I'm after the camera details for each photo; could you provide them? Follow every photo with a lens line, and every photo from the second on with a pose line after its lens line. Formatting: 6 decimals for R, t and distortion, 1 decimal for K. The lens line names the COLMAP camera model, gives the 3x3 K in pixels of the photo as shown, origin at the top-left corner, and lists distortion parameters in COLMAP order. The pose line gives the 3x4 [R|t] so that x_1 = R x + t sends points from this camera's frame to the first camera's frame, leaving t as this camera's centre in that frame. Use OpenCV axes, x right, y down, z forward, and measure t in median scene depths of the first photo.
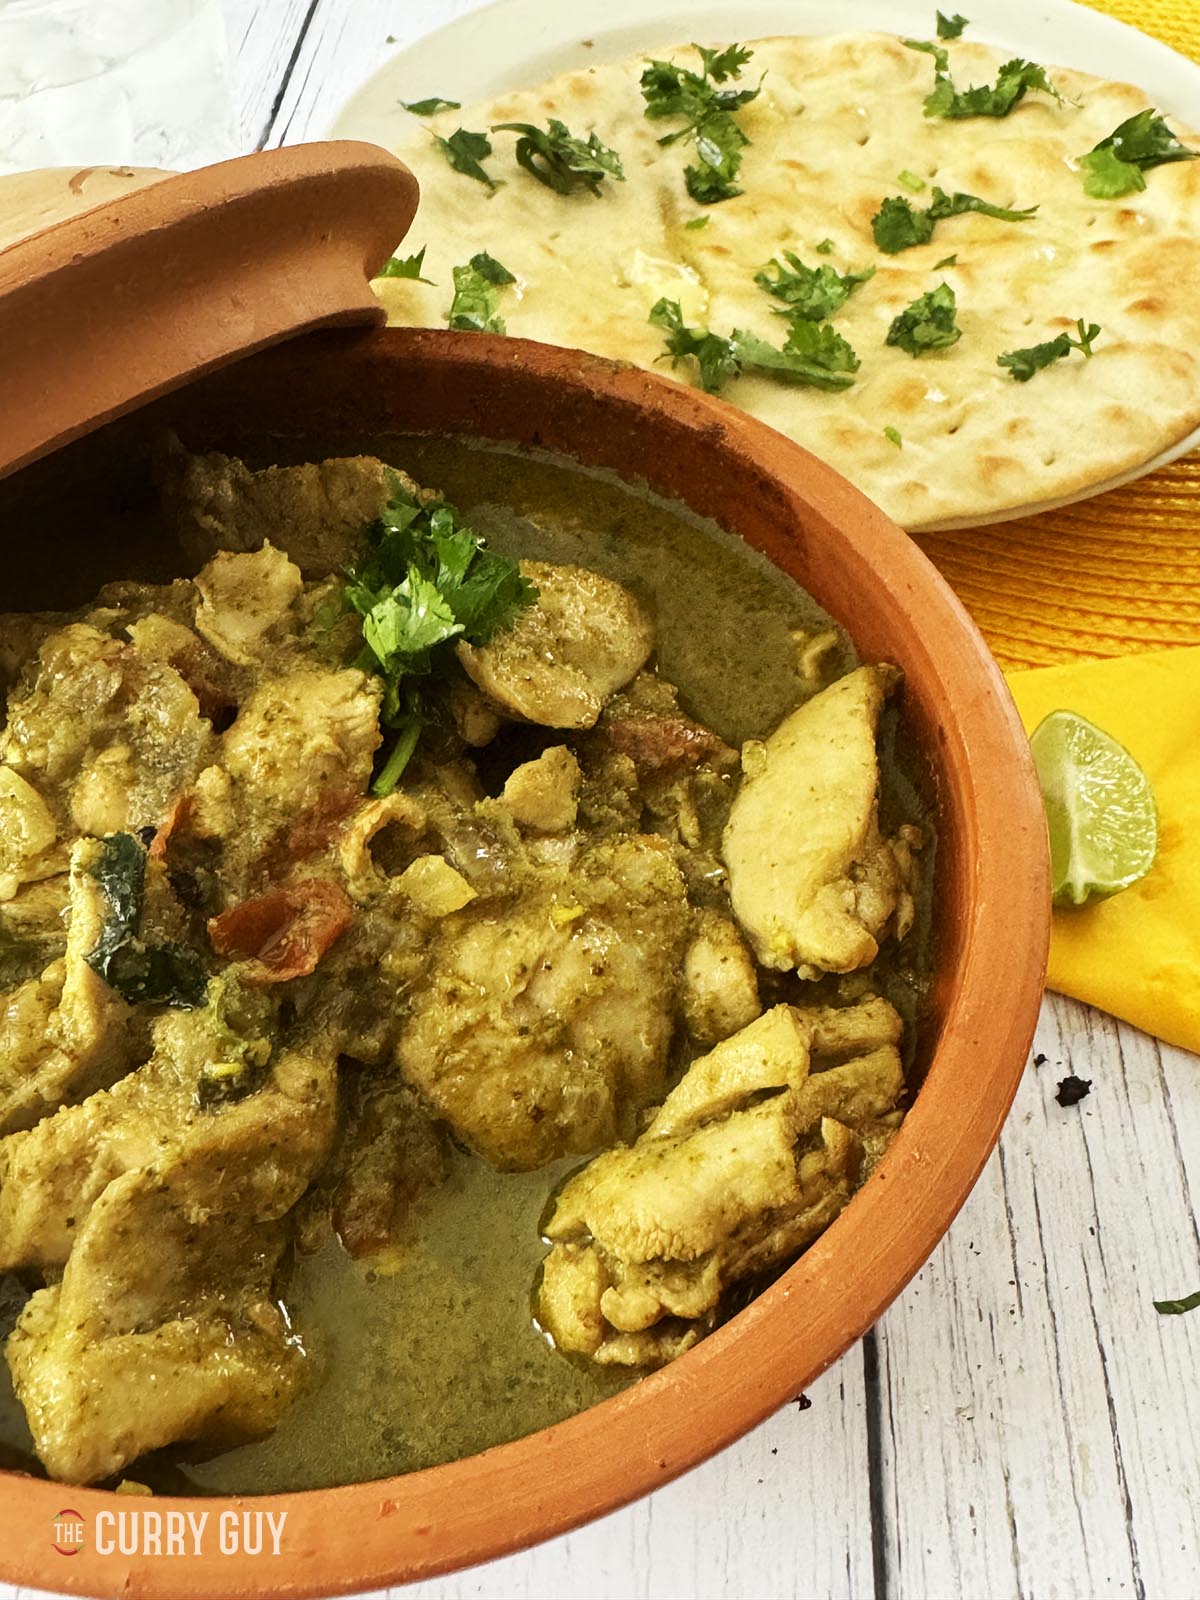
lens RADIAL K [[1298.3, 0, 600.0], [0, 1298.3, 800.0], [0, 0, 1]] dist [-0.014199, 0.003851]
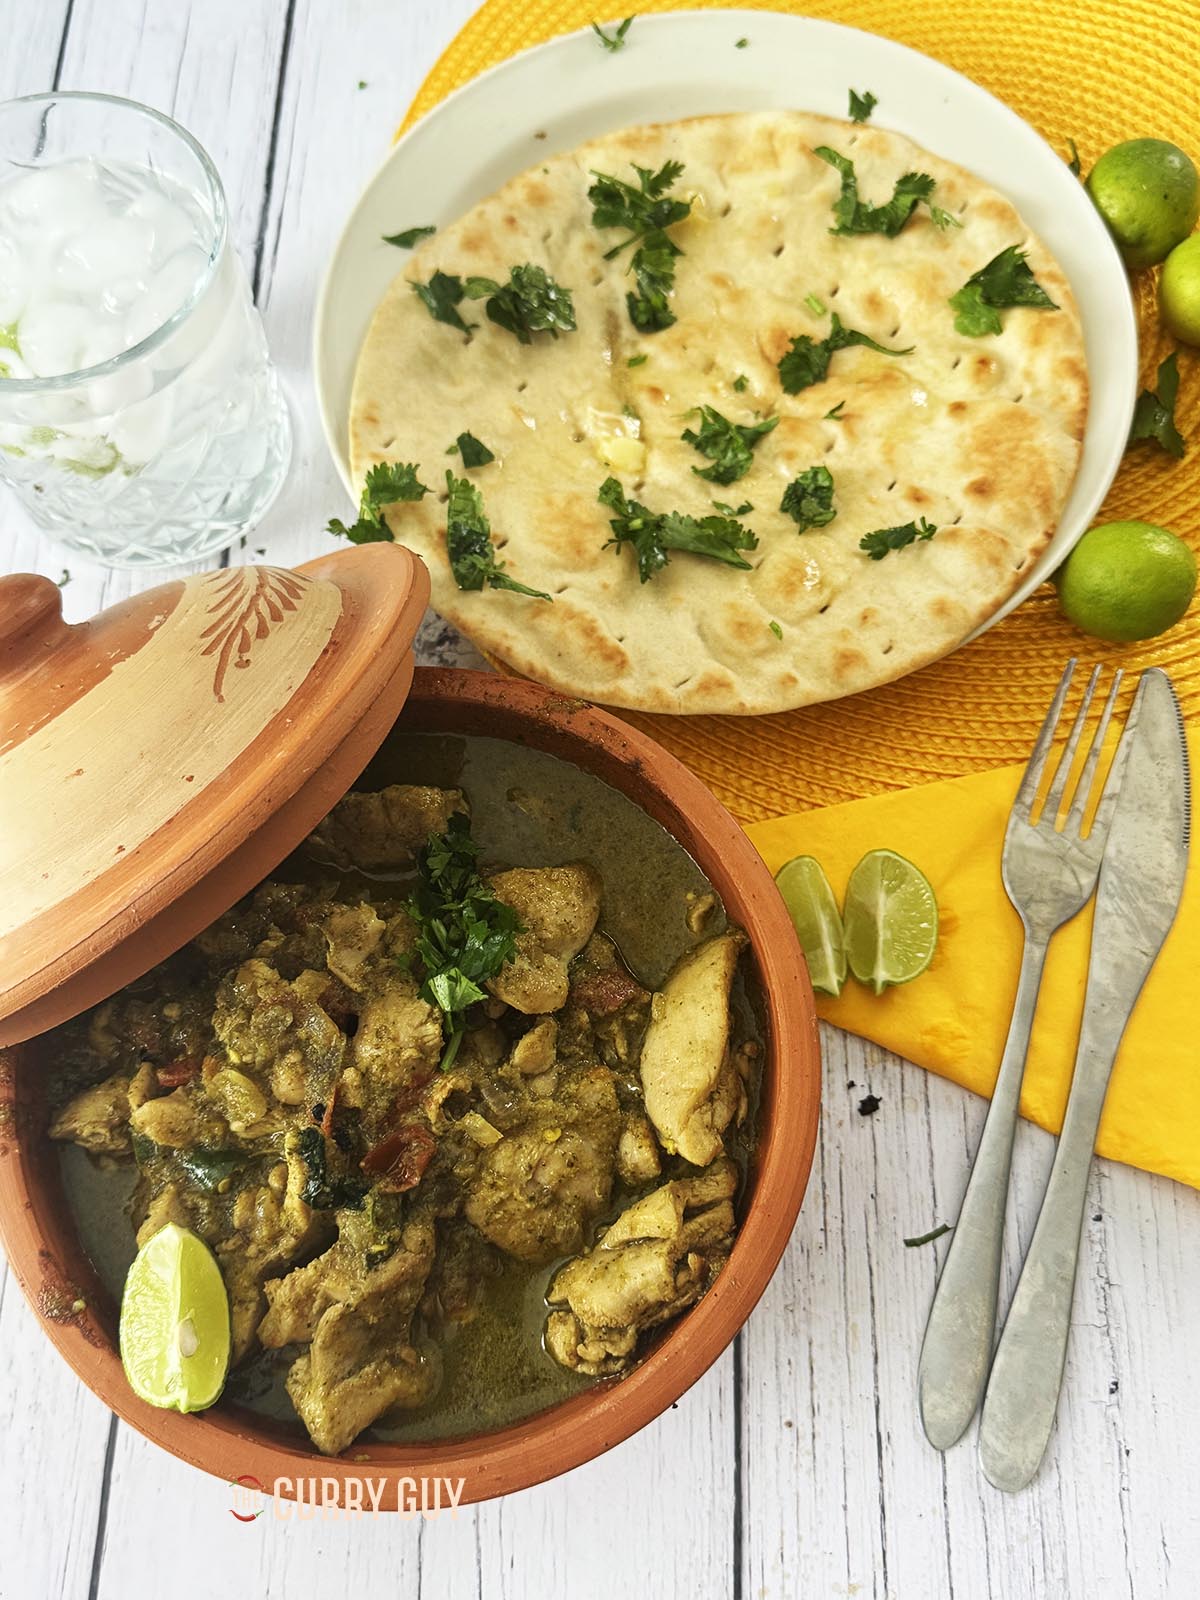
lens RADIAL K [[1204.2, 0, 600.0], [0, 1204.2, 800.0], [0, 0, 1]] dist [0.083776, -0.129599]
pose [[0.999421, -0.034021, -0.000022, 0.056131], [0.032593, 0.957261, 0.287383, -0.835366], [-0.009756, -0.287218, 0.957816, -0.488840]]
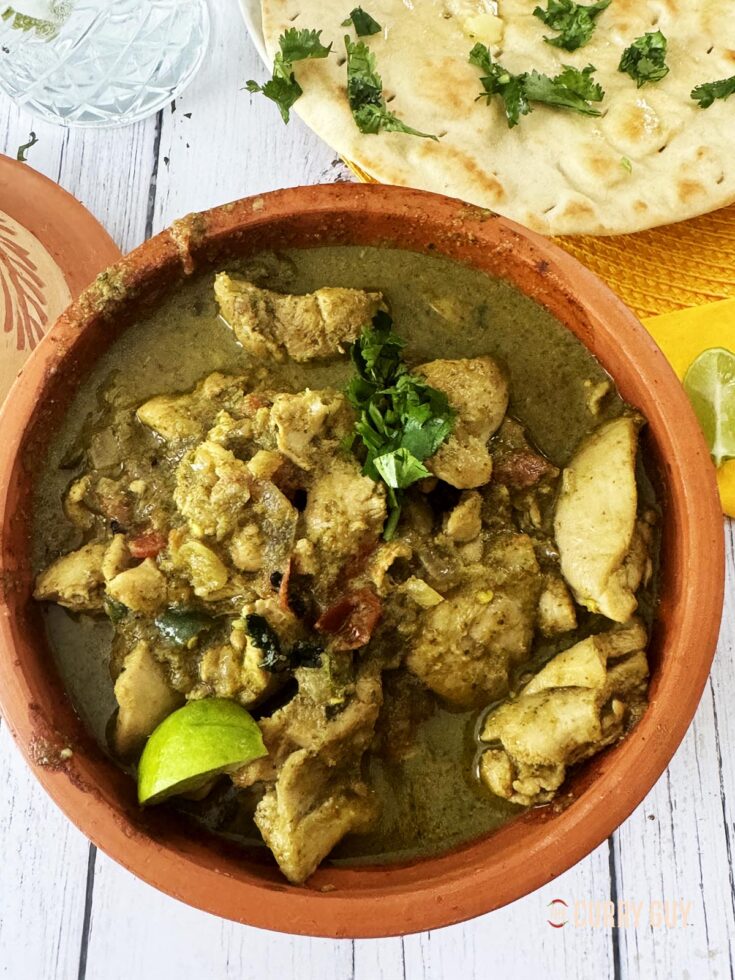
lens RADIAL K [[773.9, 0, 380.8], [0, 773.9, 385.6], [0, 0, 1]] dist [-0.009035, 0.004900]
pose [[0.999005, -0.044520, 0.002550, -0.173234], [0.041053, 0.940519, 0.337252, -0.622919], [-0.017413, -0.336812, 0.941411, -0.021385]]
